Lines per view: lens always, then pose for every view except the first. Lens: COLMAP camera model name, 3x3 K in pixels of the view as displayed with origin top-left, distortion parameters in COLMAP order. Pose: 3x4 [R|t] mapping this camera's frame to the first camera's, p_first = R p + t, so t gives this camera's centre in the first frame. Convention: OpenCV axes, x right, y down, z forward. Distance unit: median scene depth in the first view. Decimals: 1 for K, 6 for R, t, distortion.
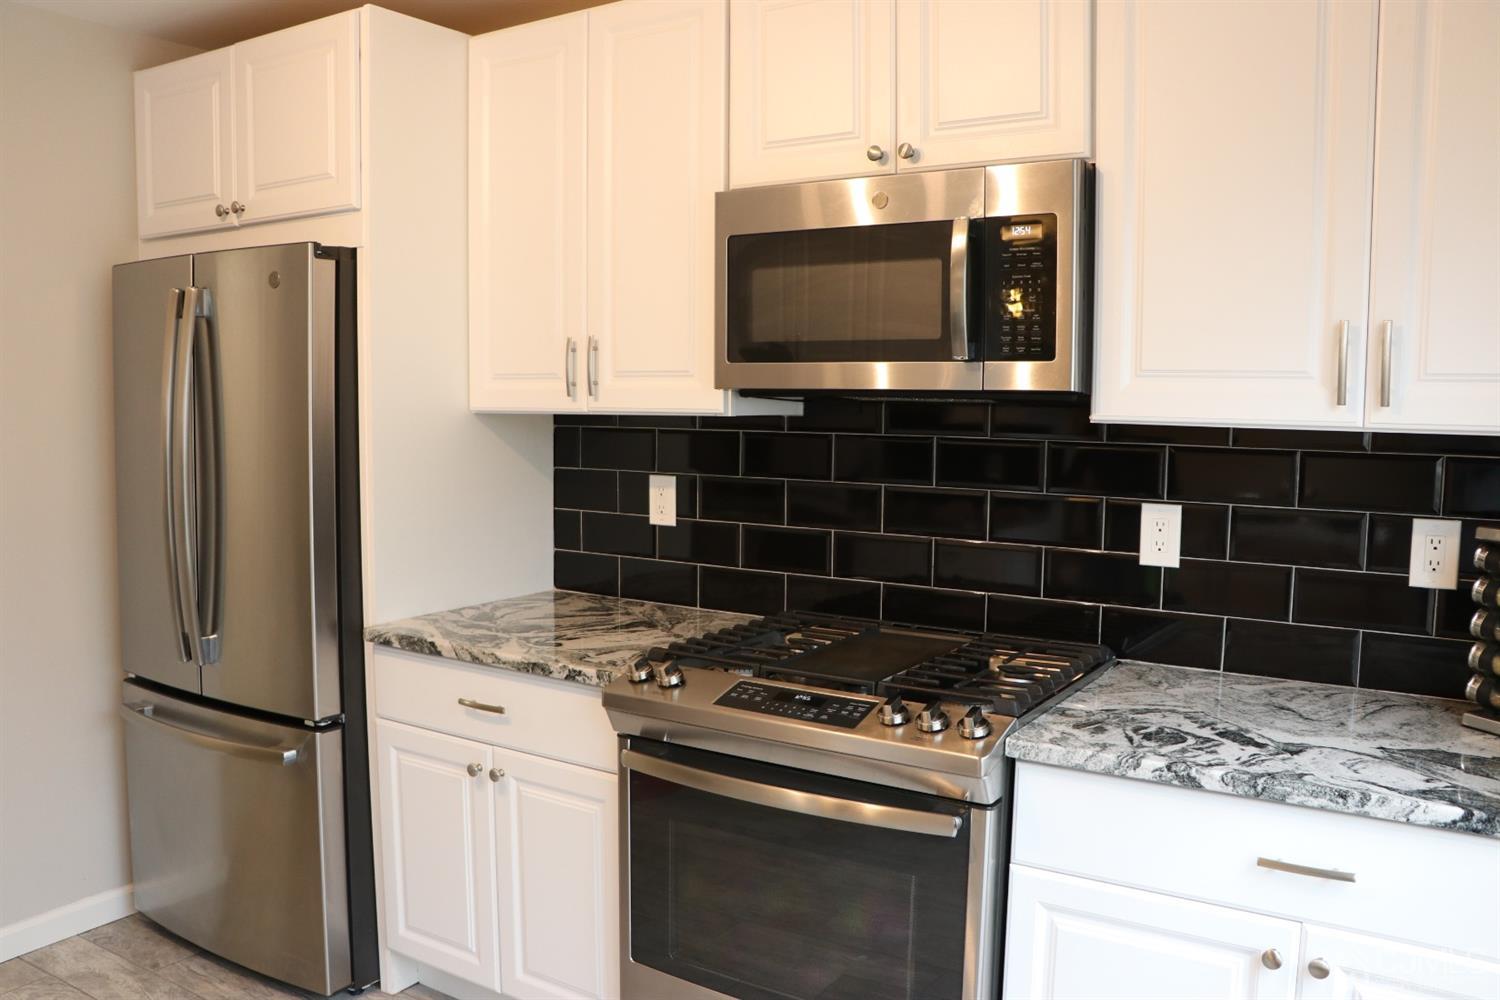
lens RADIAL K [[1230.4, 0, 747.6], [0, 1230.4, 501.3], [0, 0, 1]] dist [-0.170762, 0.131337]
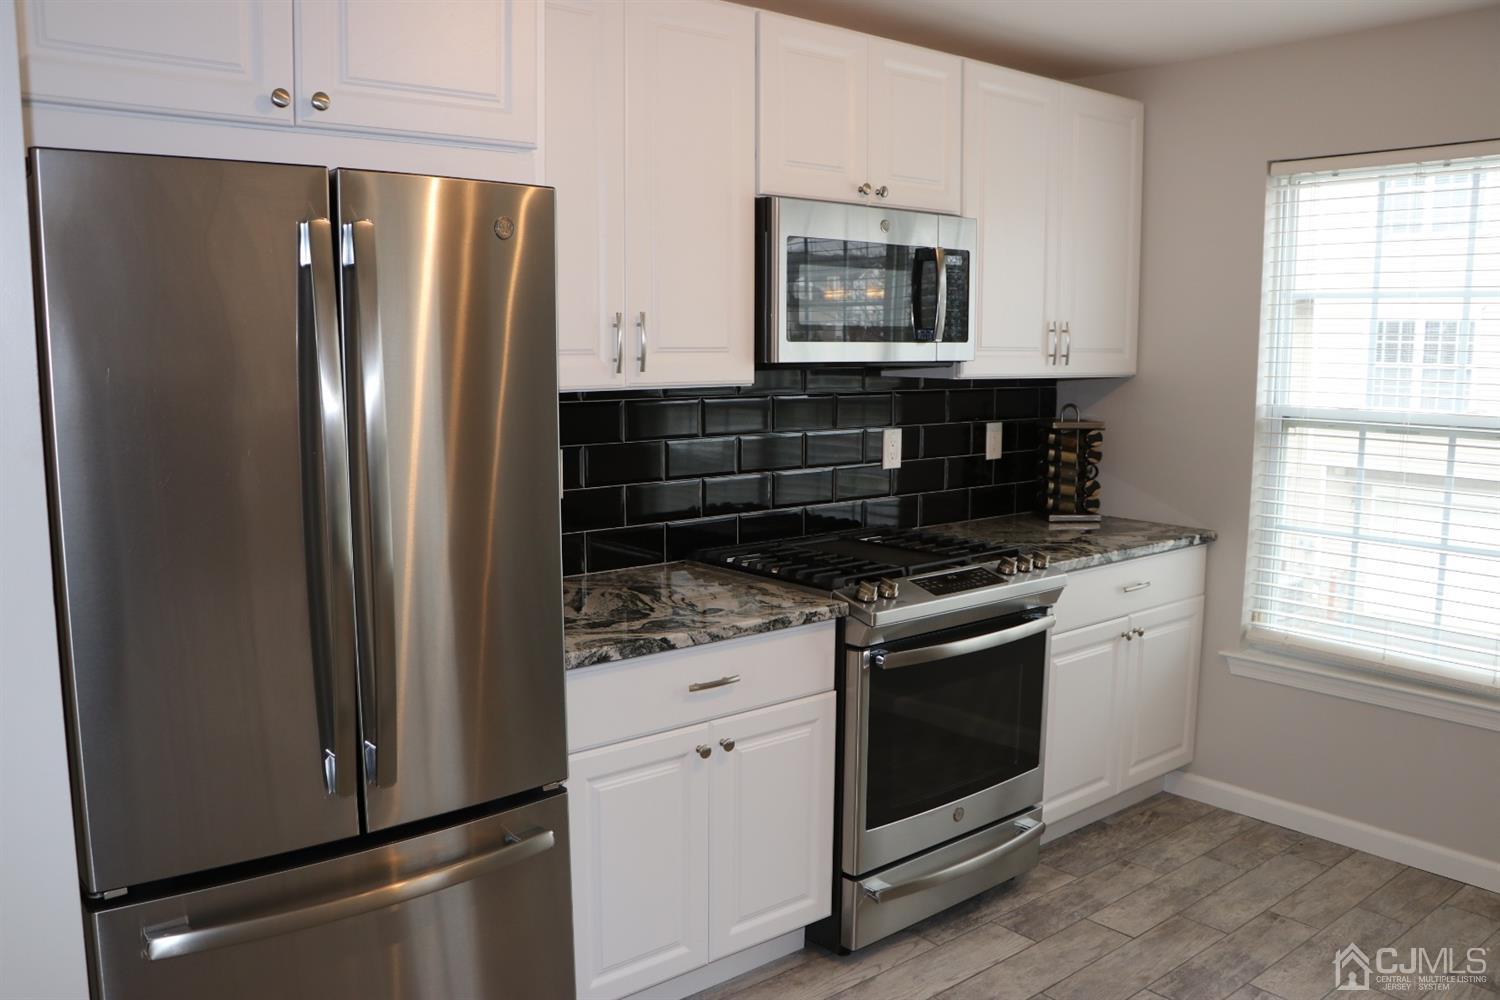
lens RADIAL K [[1230.4, 0, 764.9], [0, 1230.4, 500.8], [0, 0, 1]] dist [-0.170762, 0.131337]
pose [[0.278691, -0.127351, 0.951900, -1.162681], [0.087391, 0.990420, 0.106918, -0.086187], [-0.956396, 0.053390, 0.287150, 0.667820]]
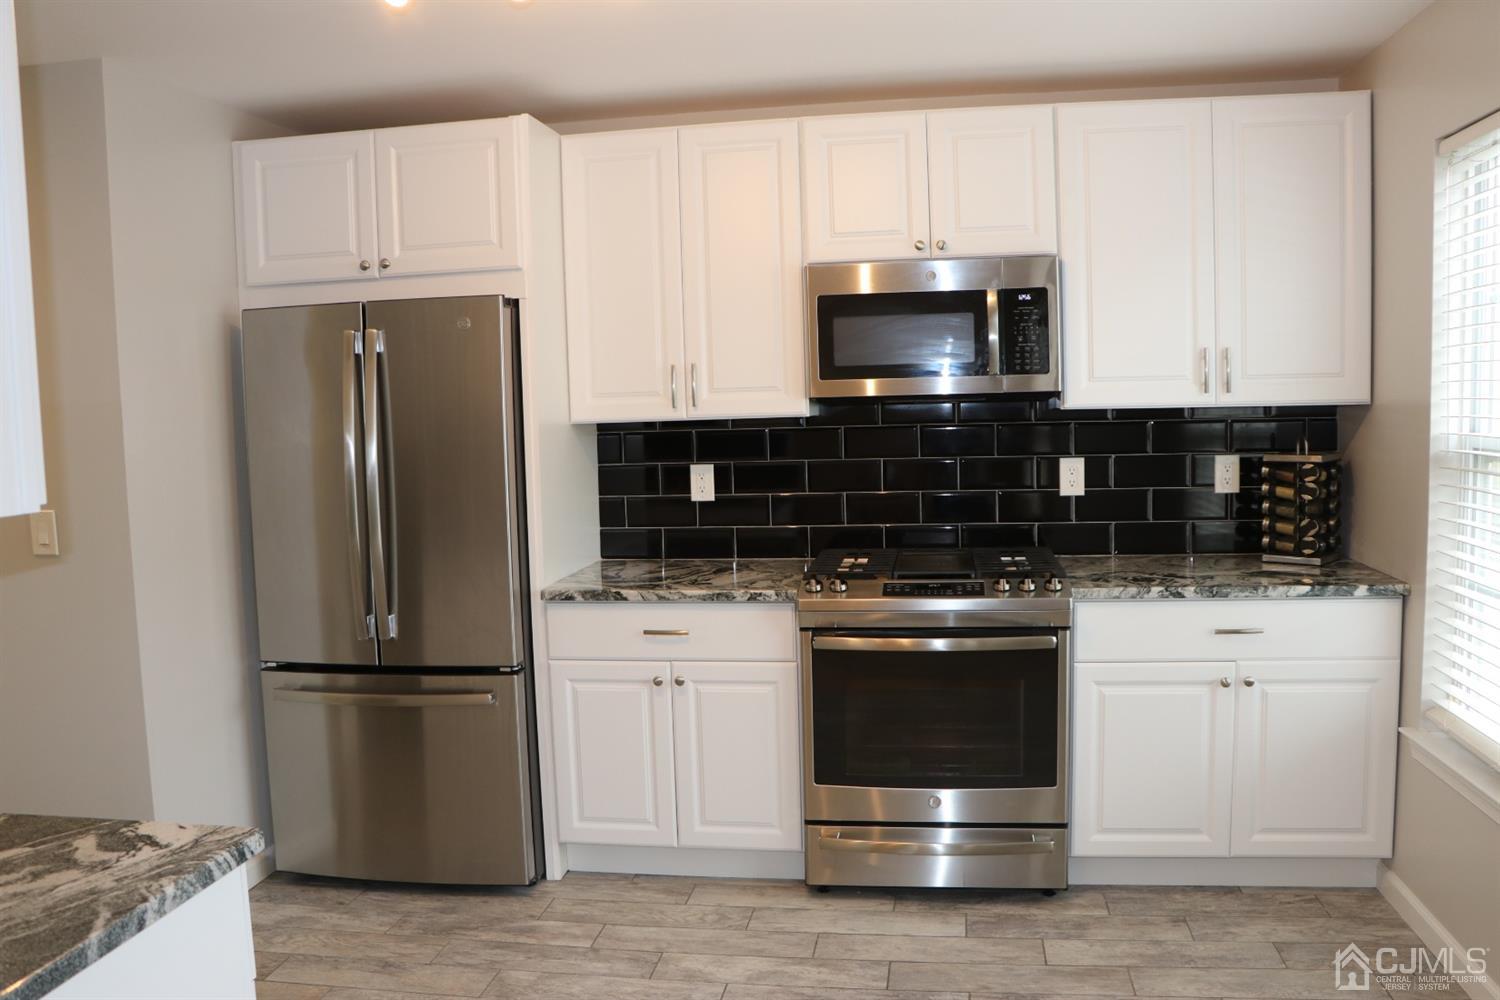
lens RADIAL K [[1230.4, 0, 738.4], [0, 1230.4, 487.6], [0, 0, 1]] dist [-0.170762, 0.131337]
pose [[0.910967, -0.062024, 0.407790, -0.707866], [0.071683, 0.997392, -0.008433, 0.022476], [-0.406203, 0.036914, 0.913037, -0.313859]]
